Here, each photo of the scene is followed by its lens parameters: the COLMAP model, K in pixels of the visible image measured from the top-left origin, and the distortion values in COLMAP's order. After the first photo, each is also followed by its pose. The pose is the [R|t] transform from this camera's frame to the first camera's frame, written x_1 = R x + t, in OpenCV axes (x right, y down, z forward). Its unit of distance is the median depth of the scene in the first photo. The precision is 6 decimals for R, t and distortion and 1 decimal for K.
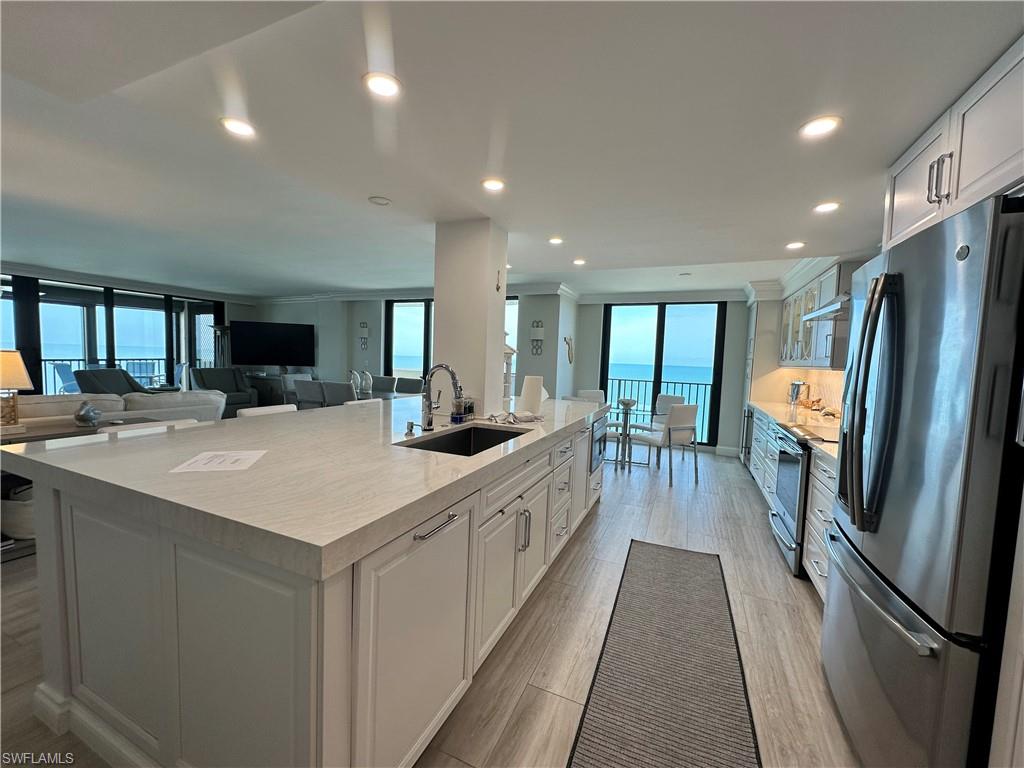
lens RADIAL K [[408.0, 0, 511.7], [0, 408.0, 385.9], [0, 0, 1]] dist [-0.001555, 0.000681]
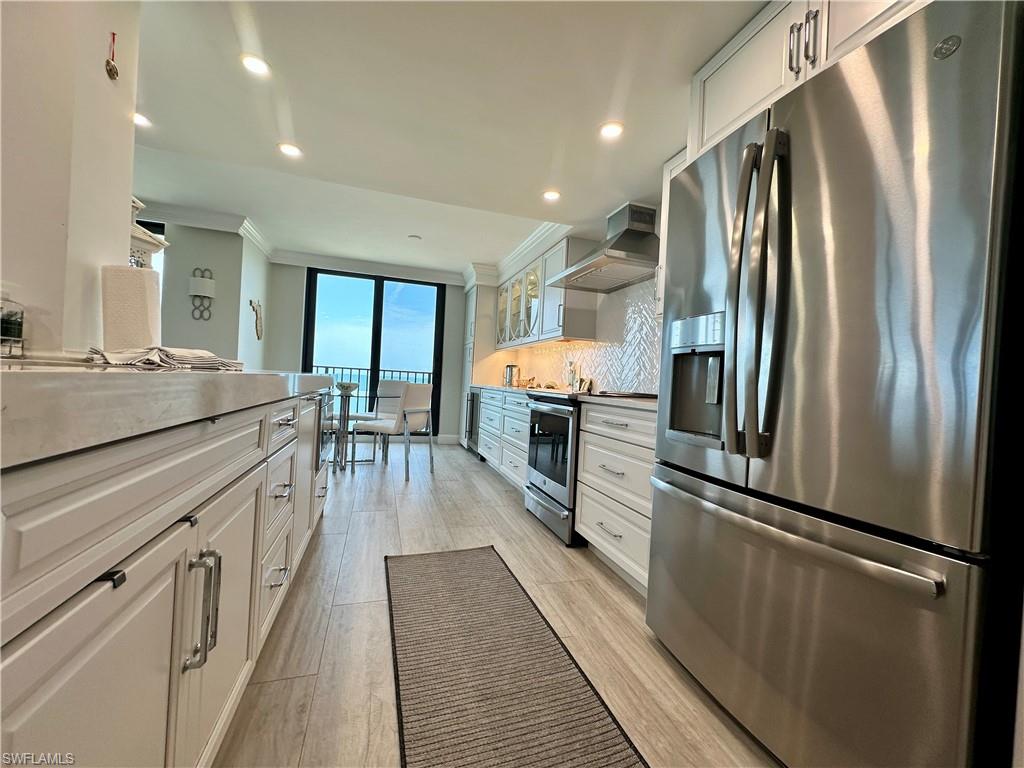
lens RADIAL K [[408.0, 0, 513.8], [0, 408.0, 385.0], [0, 0, 1]] dist [-0.001555, 0.000681]
pose [[0.745965, -0.001598, 0.665983, -0.001522], [0.018829, 0.999648, -0.018692, 0.063521], [-0.665719, 0.026483, 0.745733, 0.205670]]
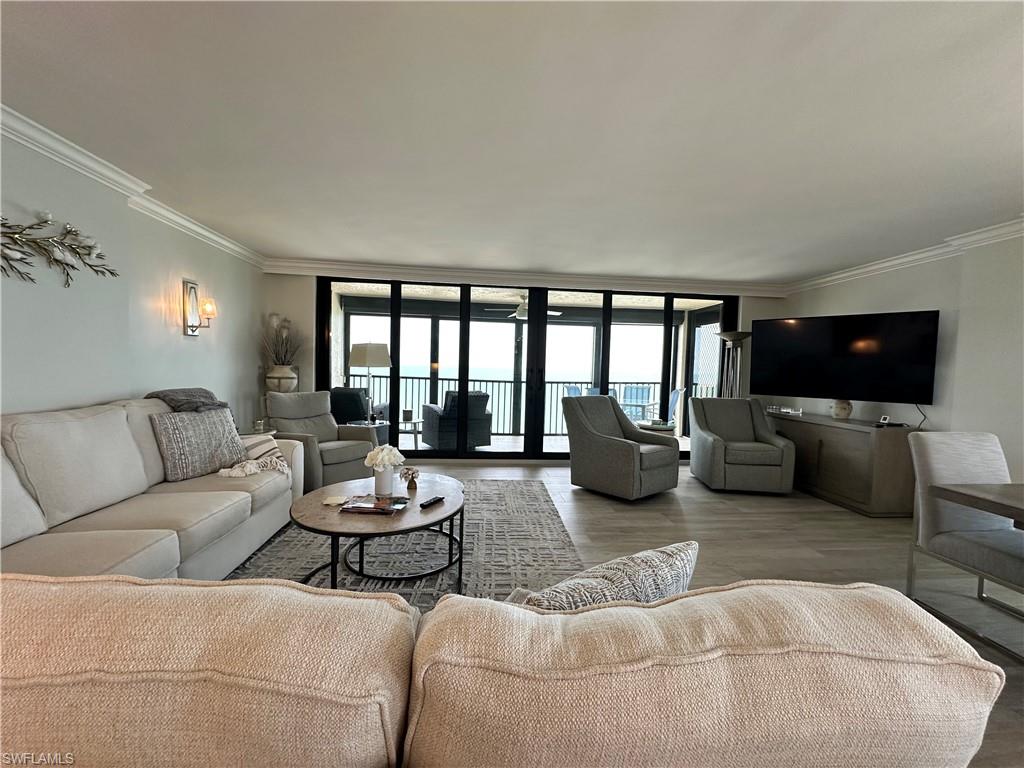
lens RADIAL K [[408.0, 0, 512.2], [0, 408.0, 380.3], [0, 0, 1]] dist [-0.001555, 0.000681]
pose [[0.490169, 0.010191, -0.871568, -0.519268], [-0.073567, 0.996847, -0.029719, -0.045398], [0.868517, 0.078686, 0.489374, 0.624811]]
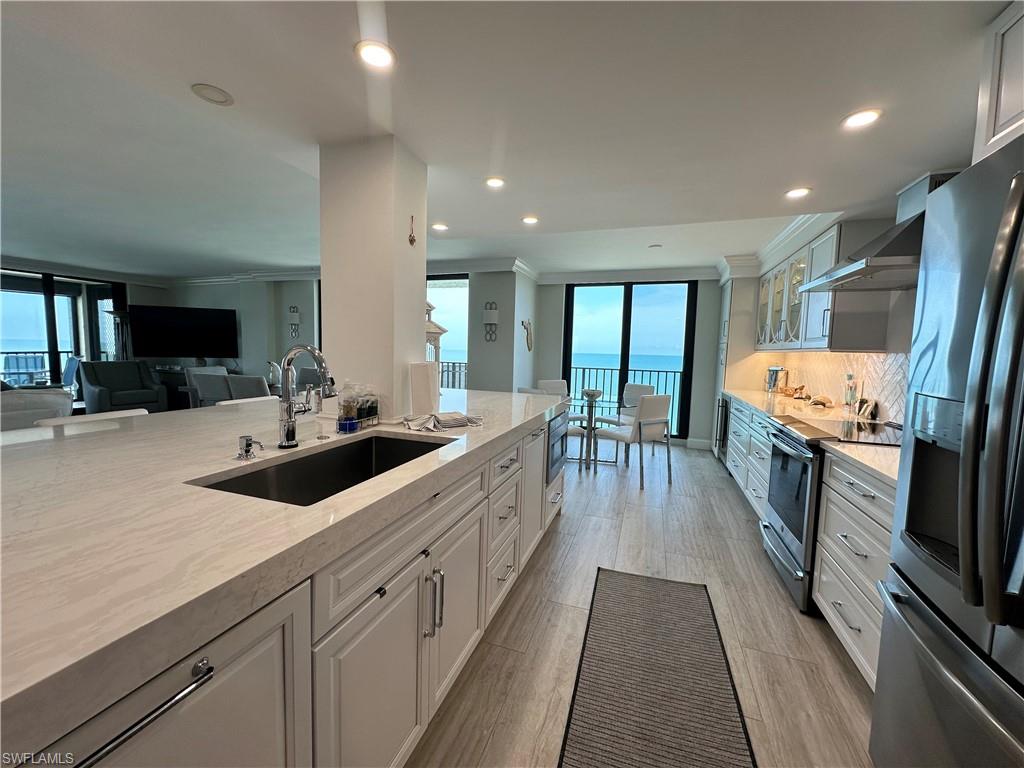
lens RADIAL K [[408.0, 0, 511.8], [0, 408.0, 385.6], [0, 0, 1]] dist [-0.001555, 0.000681]
pose [[0.996648, -0.017753, 0.079864, 0.042521], [0.015992, 0.999616, 0.022634, 0.000866], [-0.080235, -0.021281, 0.996549, 0.142123]]
